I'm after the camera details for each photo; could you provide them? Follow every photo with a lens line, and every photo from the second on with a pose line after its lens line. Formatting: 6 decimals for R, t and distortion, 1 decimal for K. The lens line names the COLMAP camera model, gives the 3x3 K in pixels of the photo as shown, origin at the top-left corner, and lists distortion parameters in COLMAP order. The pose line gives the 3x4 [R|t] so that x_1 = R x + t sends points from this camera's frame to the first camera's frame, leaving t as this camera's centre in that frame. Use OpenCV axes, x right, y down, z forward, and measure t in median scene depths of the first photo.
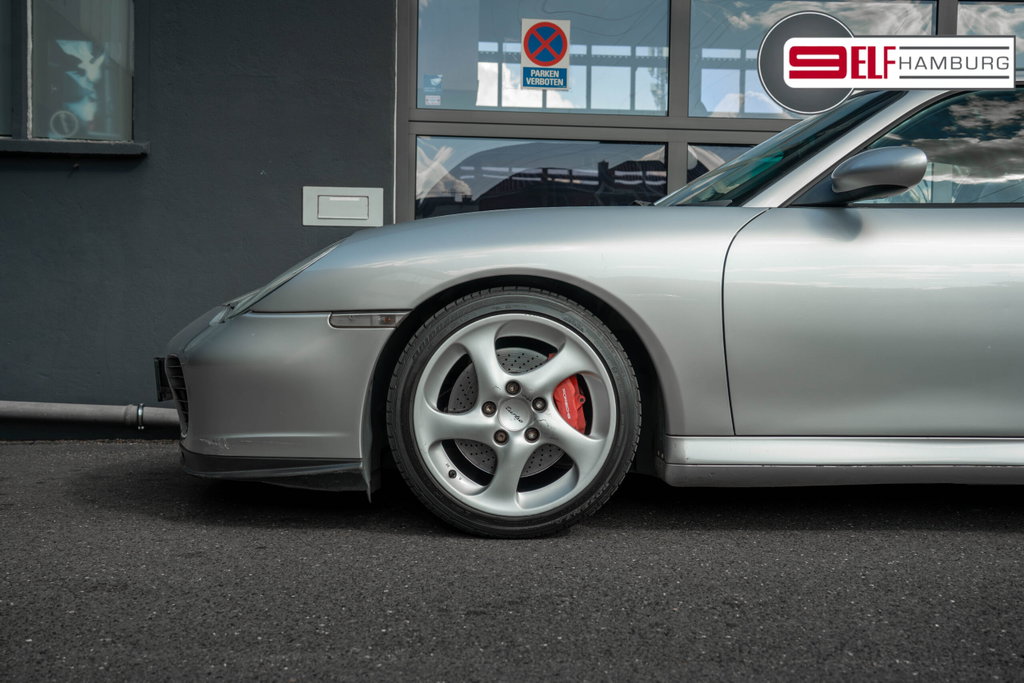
lens RADIAL K [[1117.2, 0, 541.5], [0, 1117.2, 356.0], [0, 0, 1]] dist [0.009118, 0.025998]
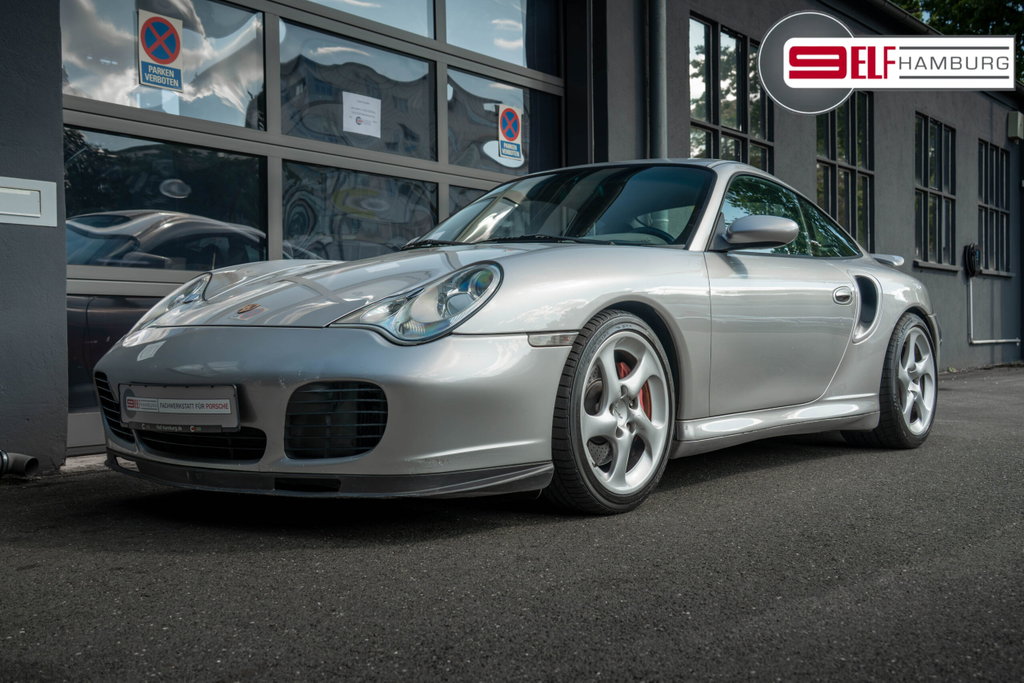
lens RADIAL K [[1117.2, 0, 541.5], [0, 1117.2, 356.0], [0, 0, 1]] dist [0.009118, 0.025998]
pose [[0.653261, -0.036761, 0.756240, -0.979259], [0.029255, 0.999300, 0.023305, -0.040872], [-0.756568, 0.006900, 0.653879, 0.239287]]
